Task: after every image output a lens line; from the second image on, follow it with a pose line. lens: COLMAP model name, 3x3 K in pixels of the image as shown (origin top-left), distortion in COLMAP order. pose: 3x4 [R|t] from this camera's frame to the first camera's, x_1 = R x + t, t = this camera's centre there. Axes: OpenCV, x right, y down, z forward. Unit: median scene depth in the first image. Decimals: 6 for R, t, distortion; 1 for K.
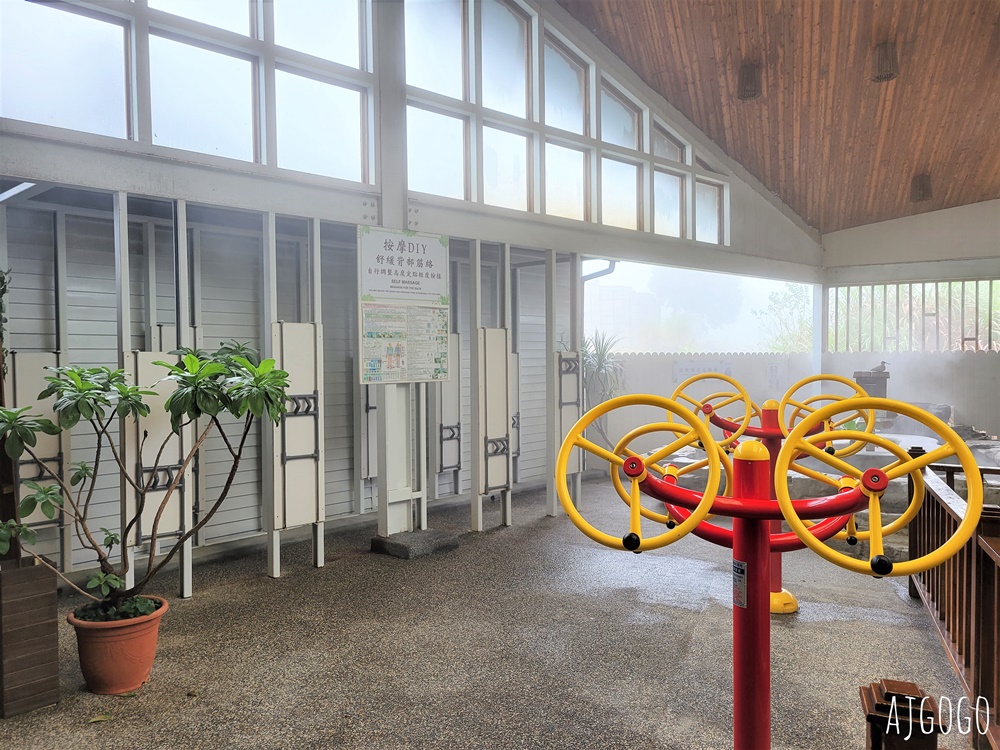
lens RADIAL K [[752.2, 0, 499.8], [0, 752.2, 376.5], [0, 0, 1]] dist [0.038107, -0.016826]
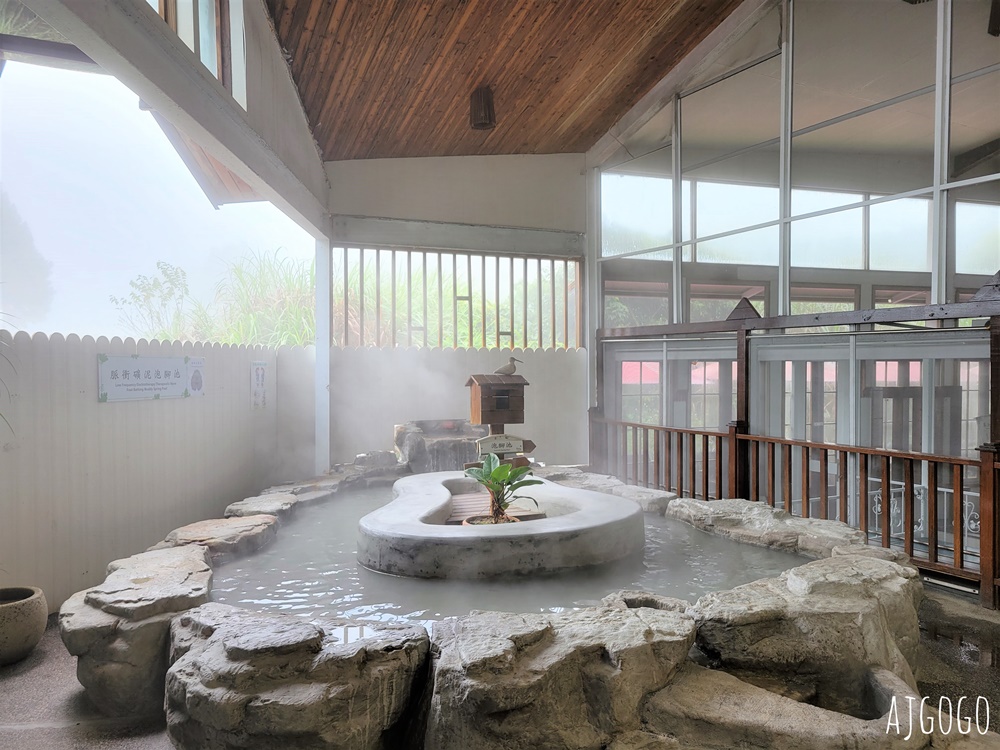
lens RADIAL K [[752.2, 0, 500.2], [0, 752.2, 379.6], [0, 0, 1]] dist [0.038107, -0.016826]
pose [[0.648652, -0.006821, 0.761055, 0.099609], [0.014171, 0.999895, -0.003116, -0.002081], [-0.760953, 0.012806, 0.648680, 1.241514]]
